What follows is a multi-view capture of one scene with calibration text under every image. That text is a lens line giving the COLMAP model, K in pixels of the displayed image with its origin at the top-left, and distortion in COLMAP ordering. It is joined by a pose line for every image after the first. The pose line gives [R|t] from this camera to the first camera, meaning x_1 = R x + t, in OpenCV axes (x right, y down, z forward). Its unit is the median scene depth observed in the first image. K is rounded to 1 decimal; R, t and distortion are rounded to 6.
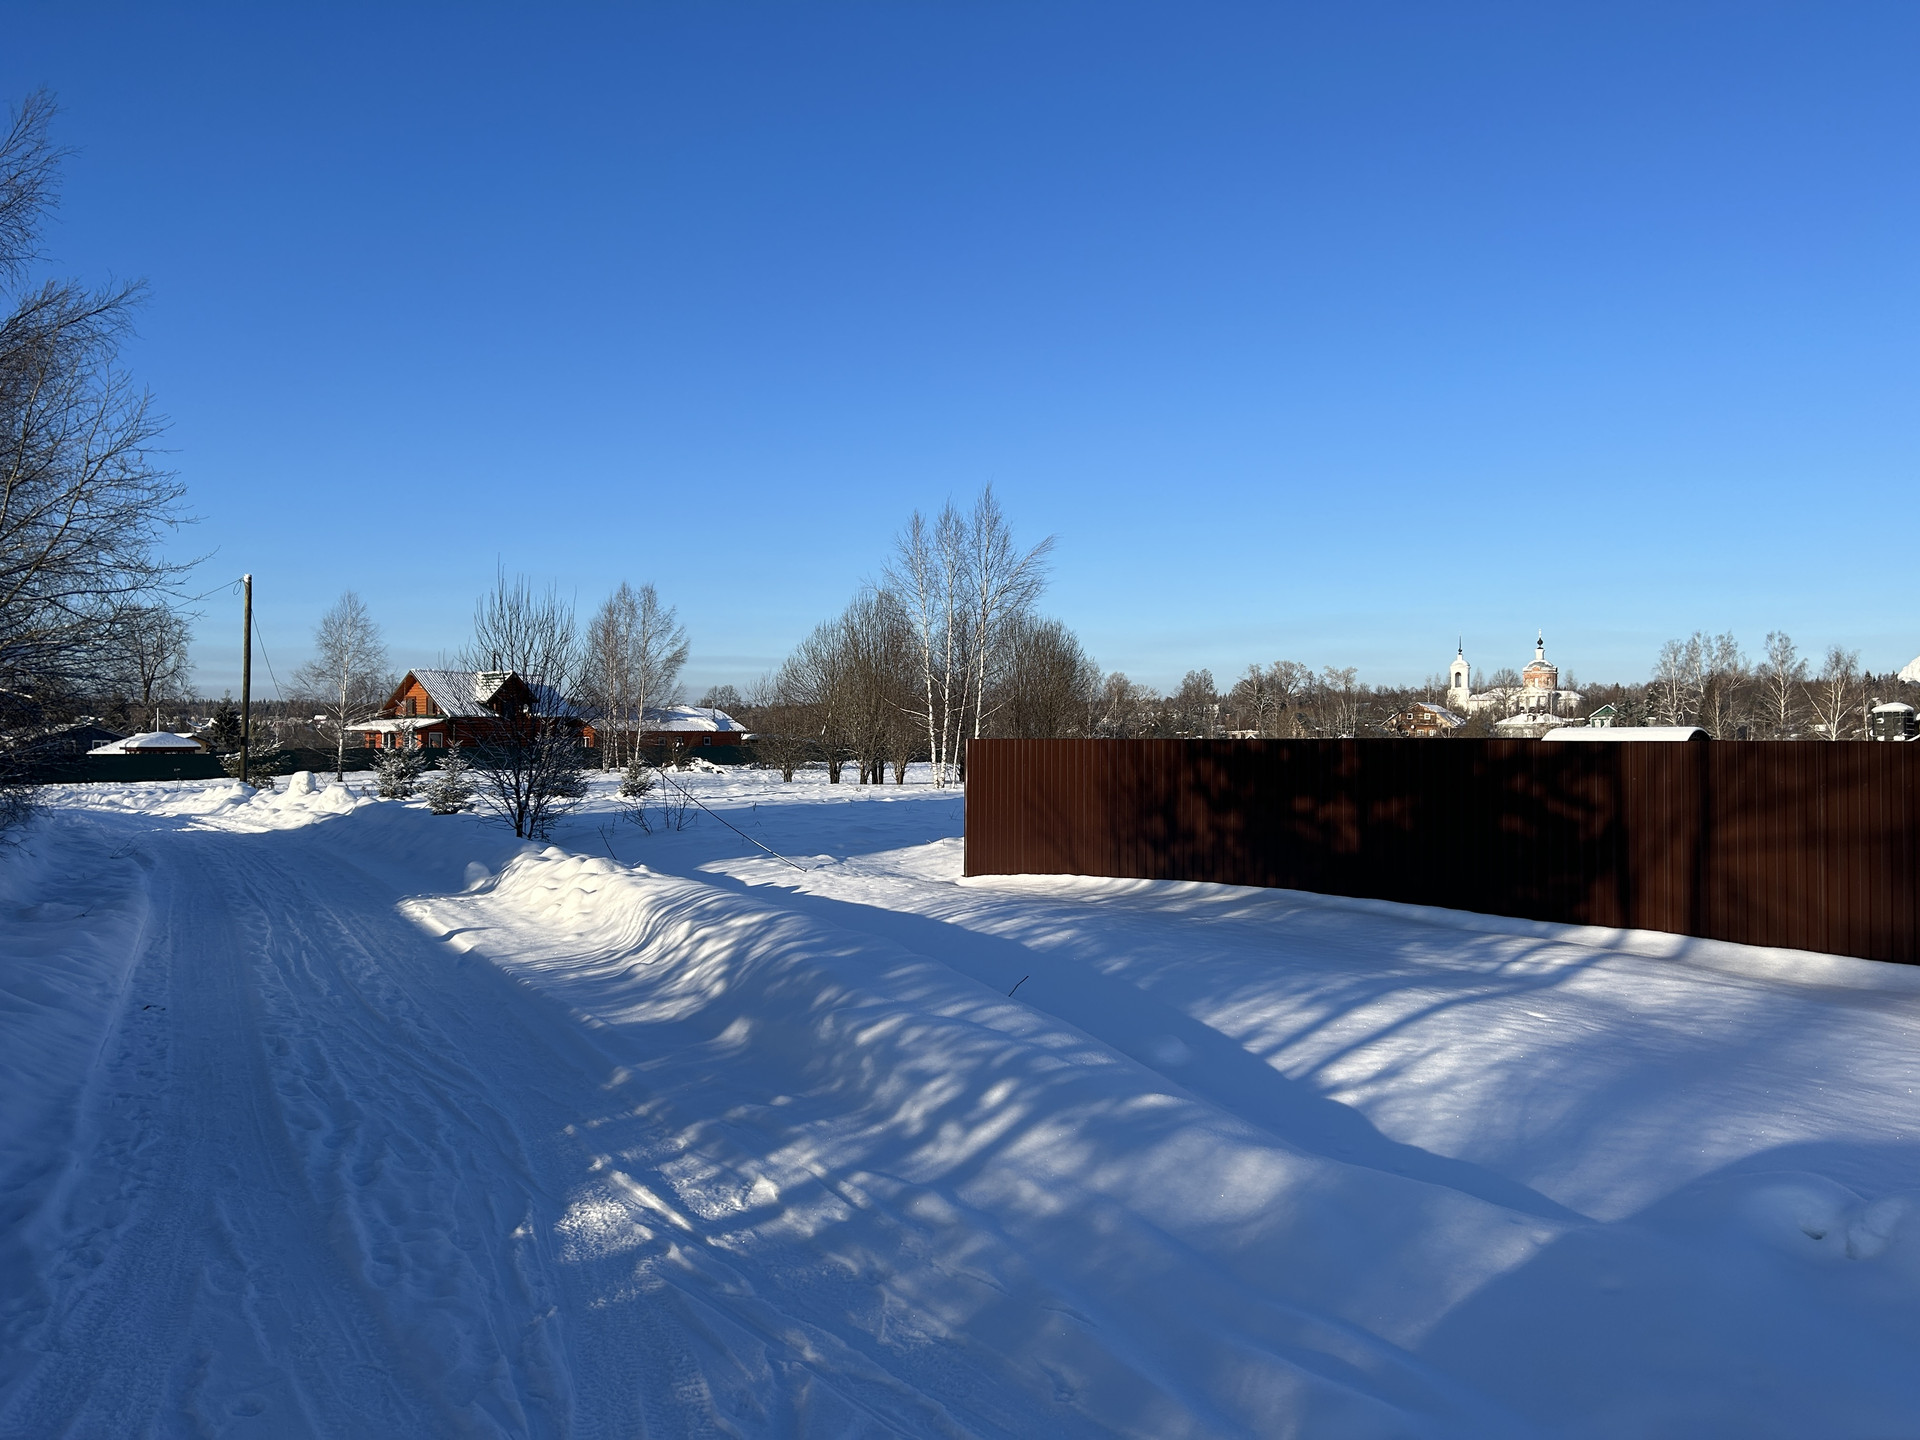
lens RADIAL K [[1393.5, 0, 991.7], [0, 1393.5, 723.8], [0, 0, 1]] dist [0.010692, 0.003712]
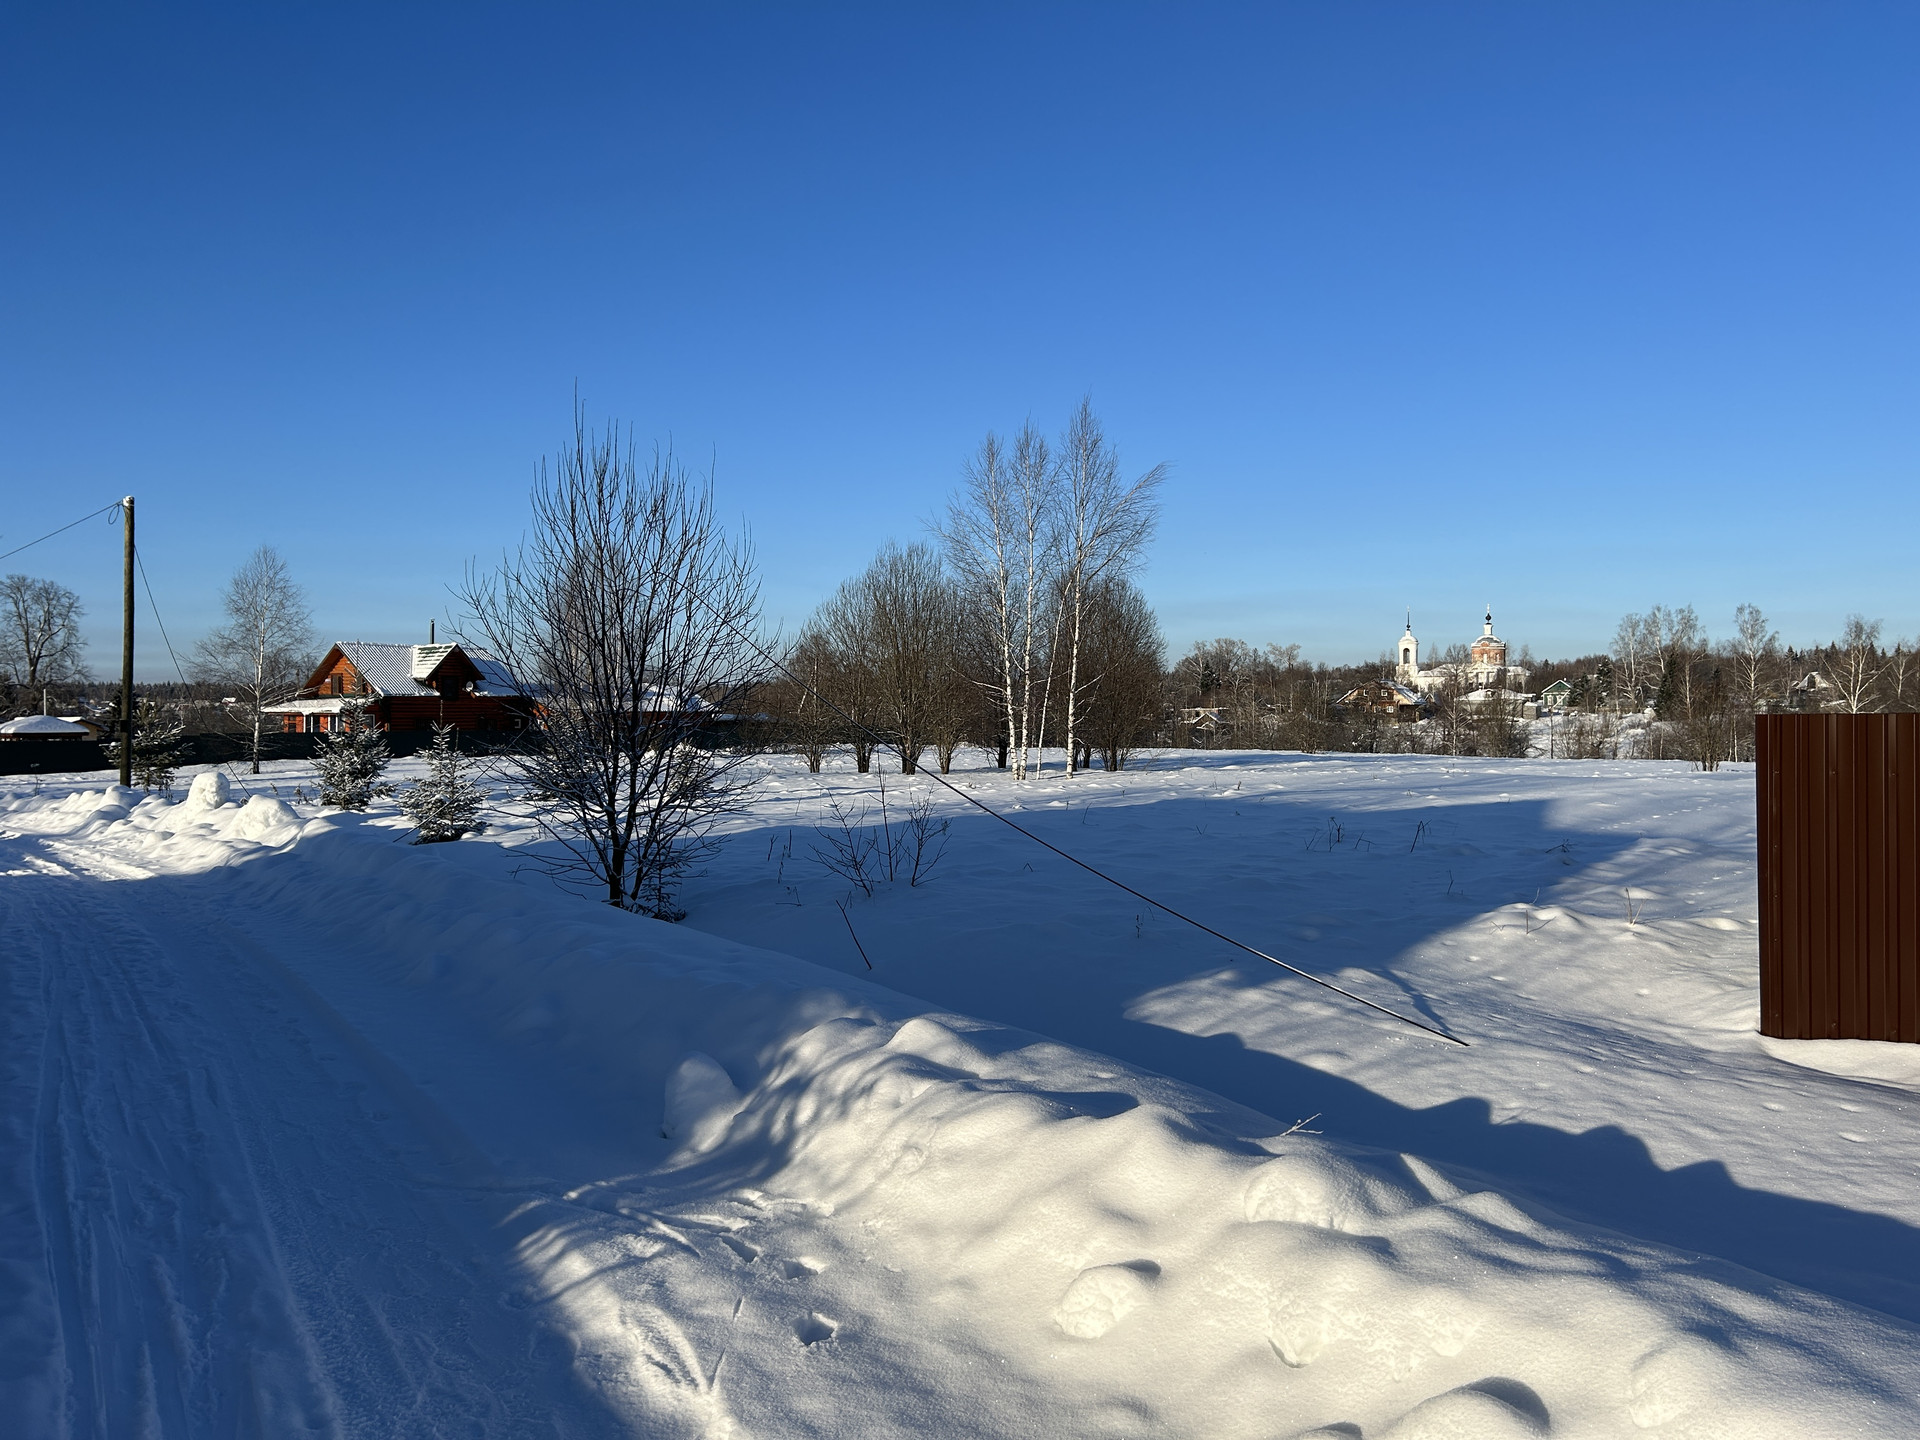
lens RADIAL K [[1395.0, 0, 976.4], [0, 1395.0, 718.3], [0, 0, 1]] dist [0.044529, -0.039491]
pose [[0.999179, -0.005475, 0.040147, -0.142731], [0.005039, 0.999928, 0.010935, 0.003061], [-0.040204, -0.010724, 0.999134, 0.290714]]
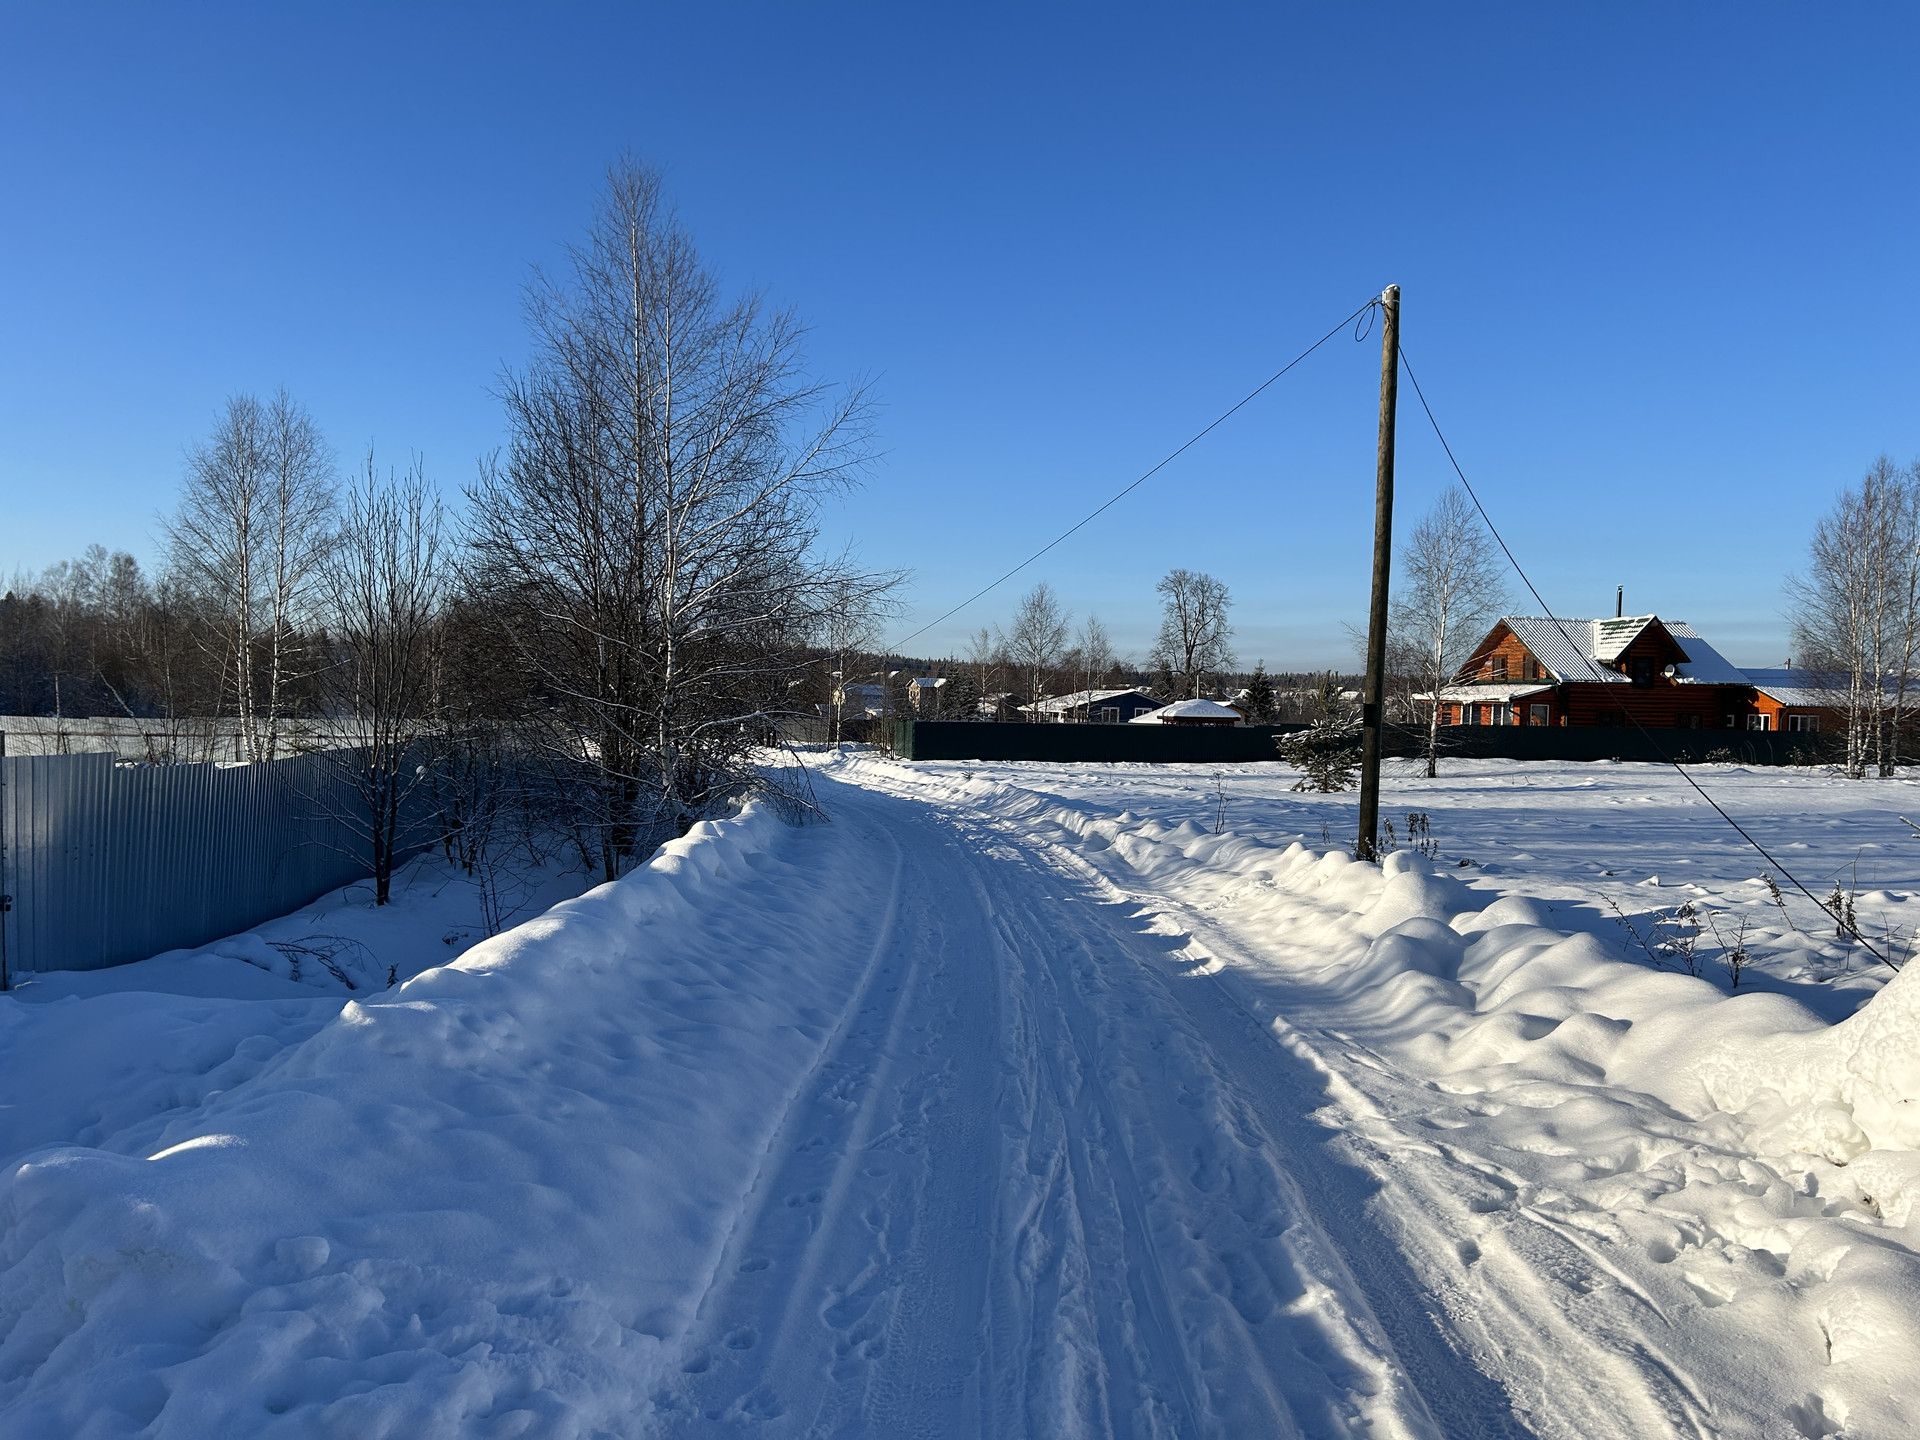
lens RADIAL K [[1393.2, 0, 960.0], [0, 1393.2, 720.0], [0, 0, 1]] dist [0.154161, -0.244109]
pose [[0.760054, 0.022064, -0.649485, -0.421397], [-0.011664, 0.999726, 0.020312, 0.008025], [0.649755, -0.007863, 0.760103, 0.720219]]
